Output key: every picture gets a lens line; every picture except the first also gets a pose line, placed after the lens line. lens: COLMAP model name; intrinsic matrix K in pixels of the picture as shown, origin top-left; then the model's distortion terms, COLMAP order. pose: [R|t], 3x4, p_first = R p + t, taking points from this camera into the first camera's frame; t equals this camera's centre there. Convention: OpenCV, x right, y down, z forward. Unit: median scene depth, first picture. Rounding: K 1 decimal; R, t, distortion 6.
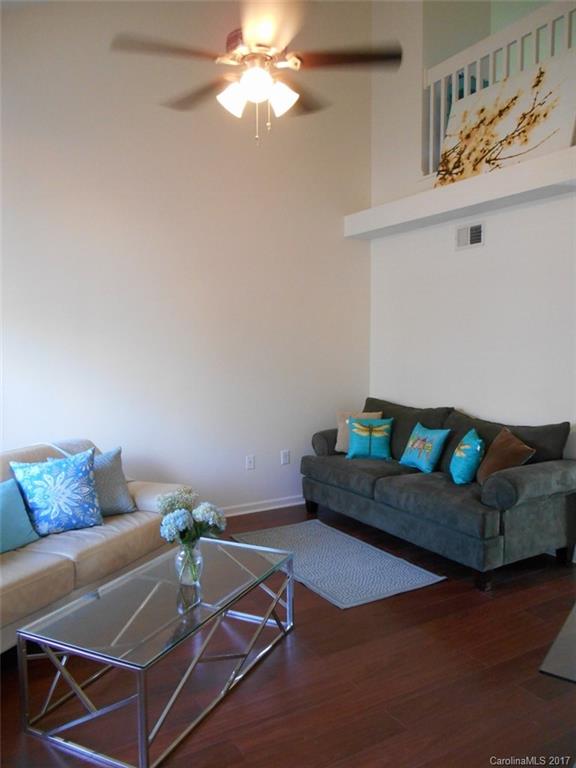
lens RADIAL K [[591.0, 0, 286.8], [0, 591.0, 384.5], [0, 0, 1]] dist [-0.031994, 0.018107]
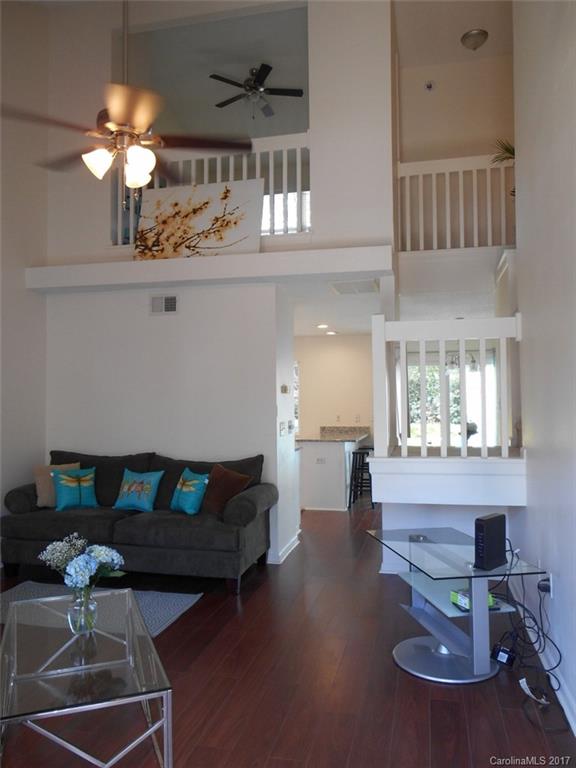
lens RADIAL K [[591.0, 0, 284.7], [0, 591.0, 385.0], [0, 0, 1]] dist [-0.031994, 0.018107]
pose [[0.687098, 0.024588, 0.726149, -0.385163], [0.051950, 0.995207, -0.082856, 0.017570], [-0.724705, 0.094654, 0.682527, 0.038703]]
